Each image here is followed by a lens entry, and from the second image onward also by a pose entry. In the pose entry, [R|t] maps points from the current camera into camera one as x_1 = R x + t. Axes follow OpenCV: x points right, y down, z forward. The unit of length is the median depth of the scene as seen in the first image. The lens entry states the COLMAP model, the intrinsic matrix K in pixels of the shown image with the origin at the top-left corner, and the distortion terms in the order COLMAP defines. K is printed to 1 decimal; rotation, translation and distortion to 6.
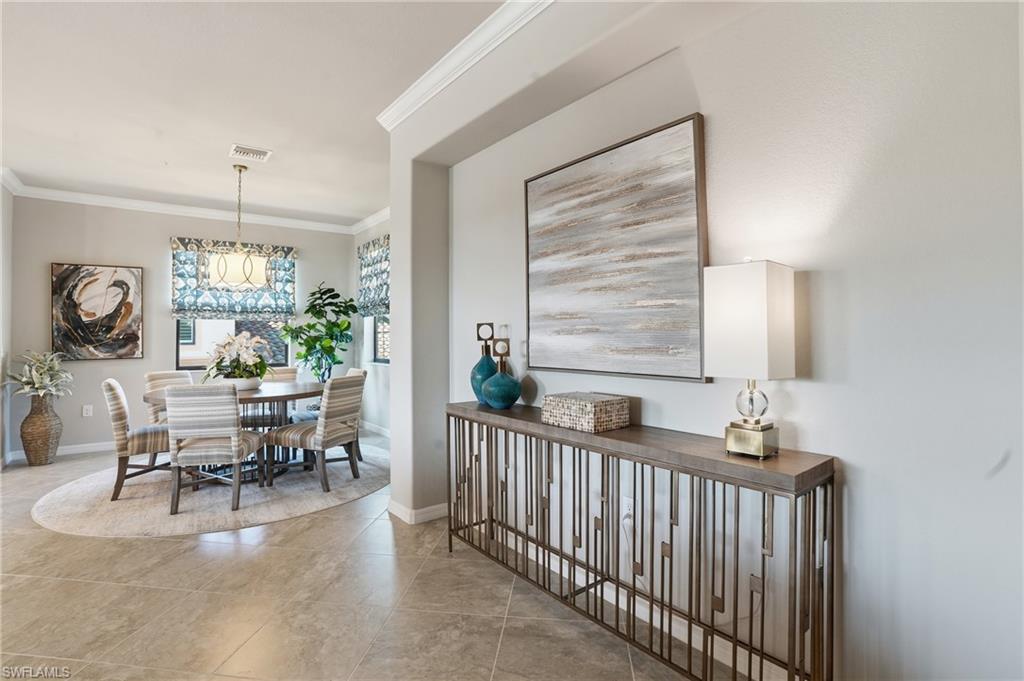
lens RADIAL K [[479.1, 0, 513.2], [0, 479.1, 329.4], [0, 0, 1]] dist [-0.058607, 0.019532]
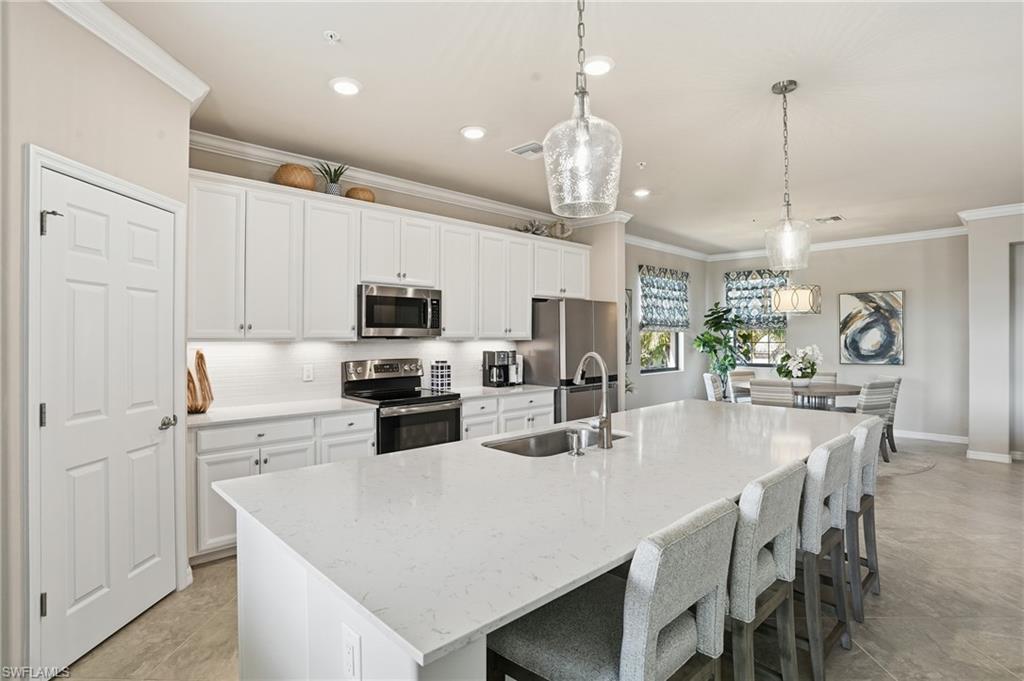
lens RADIAL K [[510.9, 0, 521.3], [0, 510.9, 337.9], [0, 0, 1]] dist [-0.049551, 0.014449]
pose [[0.992947, 0.007741, 0.118303, -1.287737], [-0.009329, 0.999874, 0.012875, -0.021709], [-0.118188, -0.013888, 0.992894, -0.312416]]
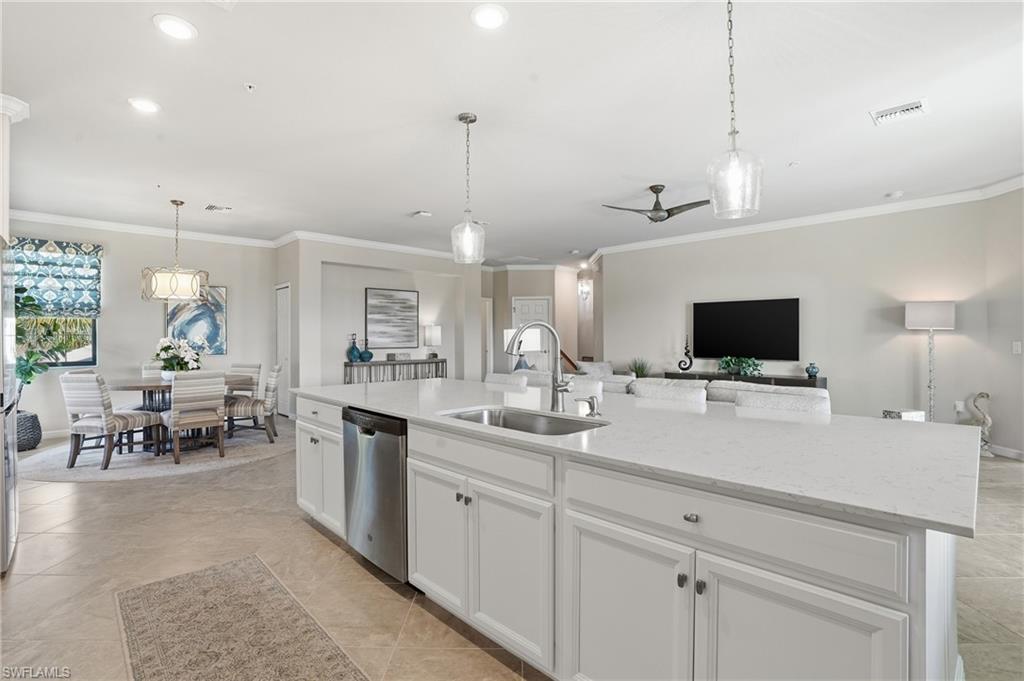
lens RADIAL K [[479.1, 0, 503.6], [0, 479.1, 336.9], [0, 0, 1]] dist [-0.058607, 0.019532]
pose [[-0.104879, 0.010623, 0.994428, -1.588284], [-0.005878, 0.999919, -0.011302, 0.017628], [-0.994468, -0.007031, -0.104808, 0.224123]]
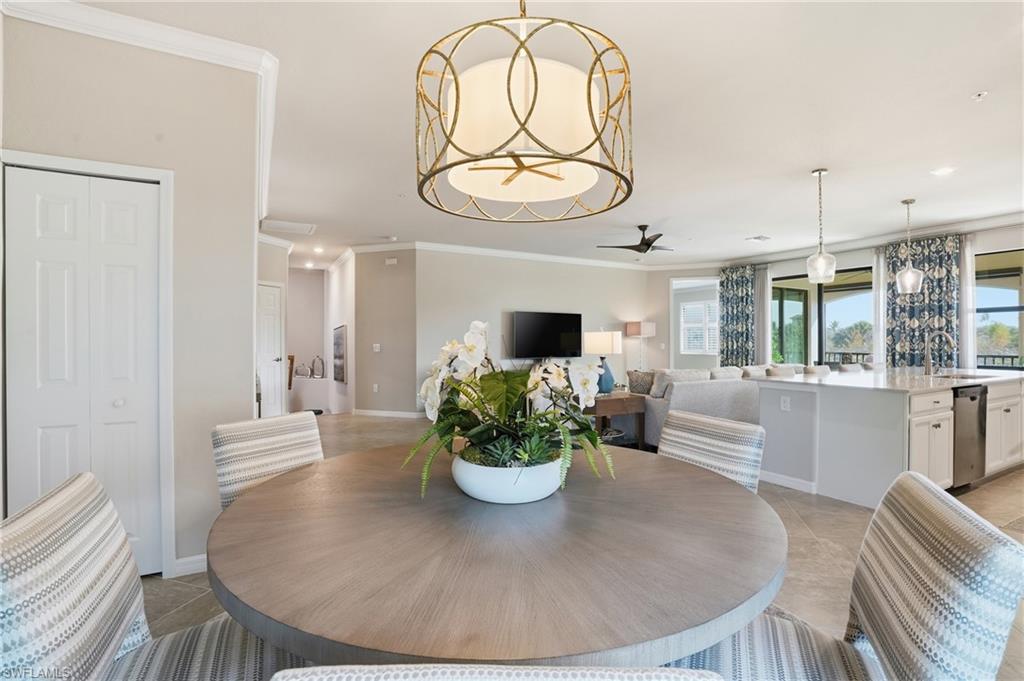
lens RADIAL K [[479.1, 0, 512.2], [0, 479.1, 341.6], [0, 0, 1]] dist [-0.058607, 0.019532]
pose [[-0.988000, 0.008501, 0.154221, -0.514119], [0.006973, 0.999921, -0.010449, 0.019623], [-0.154298, -0.009249, -0.987981, 1.122311]]
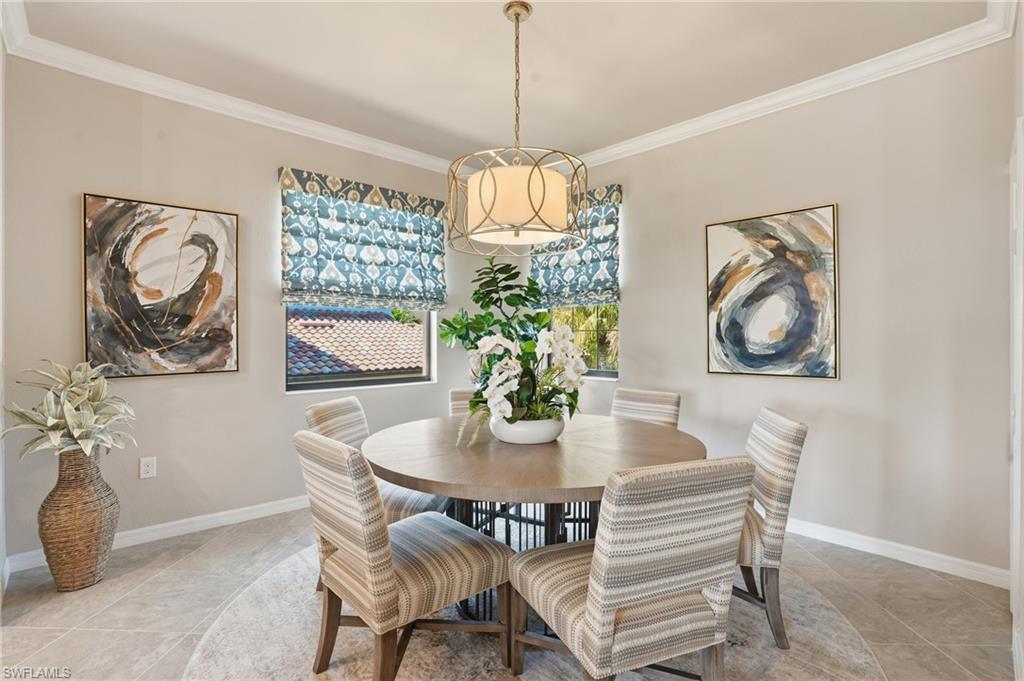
lens RADIAL K [[479.1, 0, 514.6], [0, 479.1, 337.7], [0, 0, 1]] dist [-0.058607, 0.019532]
pose [[0.994855, 0.008675, 0.100939, -0.531486], [-0.010308, 0.999824, 0.015659, 0.007206], [-0.100785, -0.016619, 0.994769, 0.397562]]
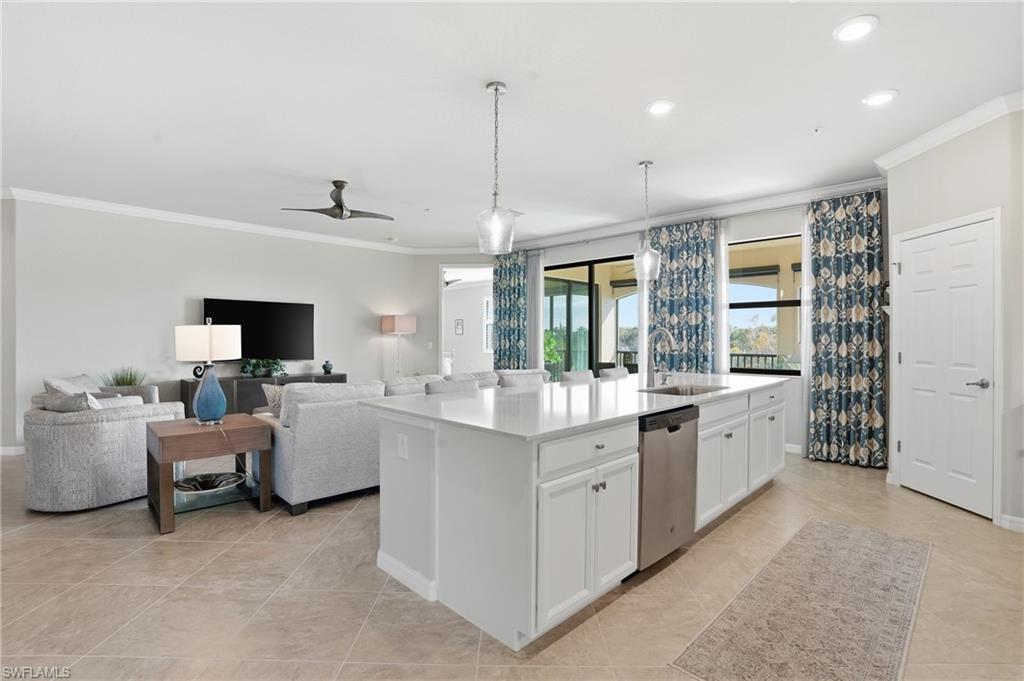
lens RADIAL K [[479.1, 0, 514.6], [0, 479.1, 339.9], [0, 0, 1]] dist [-0.058607, 0.019532]
pose [[-0.990930, 0.006560, -0.134217, -0.878253], [0.007395, 0.999956, -0.005722, 0.015792], [0.134174, -0.006663, -0.990935, 0.772710]]
